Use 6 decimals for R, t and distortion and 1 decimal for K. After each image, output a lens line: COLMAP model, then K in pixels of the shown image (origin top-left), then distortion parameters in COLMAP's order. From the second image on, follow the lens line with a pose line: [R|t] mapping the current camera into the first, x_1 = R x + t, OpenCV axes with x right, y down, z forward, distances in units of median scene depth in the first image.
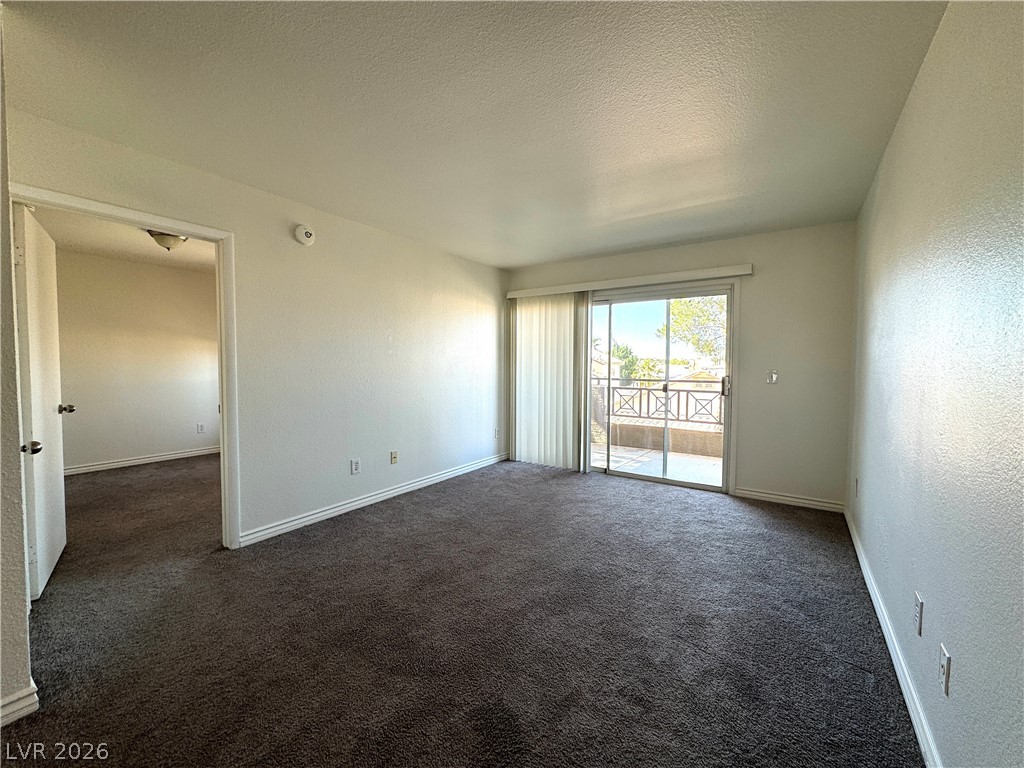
lens RADIAL K [[409.4, 0, 508.4], [0, 409.4, 378.7], [0, 0, 1]] dist [0.000039, 0.000534]
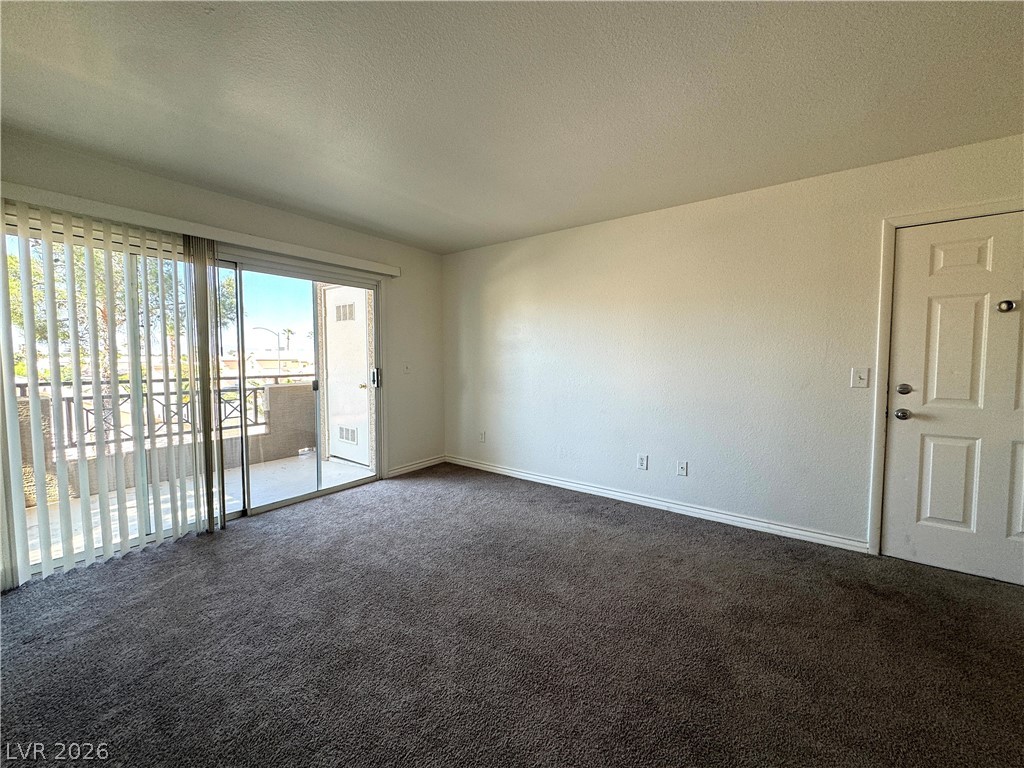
lens RADIAL K [[409.4, 0, 517.4], [0, 409.4, 382.0], [0, 0, 1]] dist [0.000039, 0.000534]
pose [[0.012681, -0.064721, 0.997823, -0.496512], [0.030975, 0.997450, 0.064303, -0.028398], [-0.999440, 0.030092, 0.014653, 0.606334]]
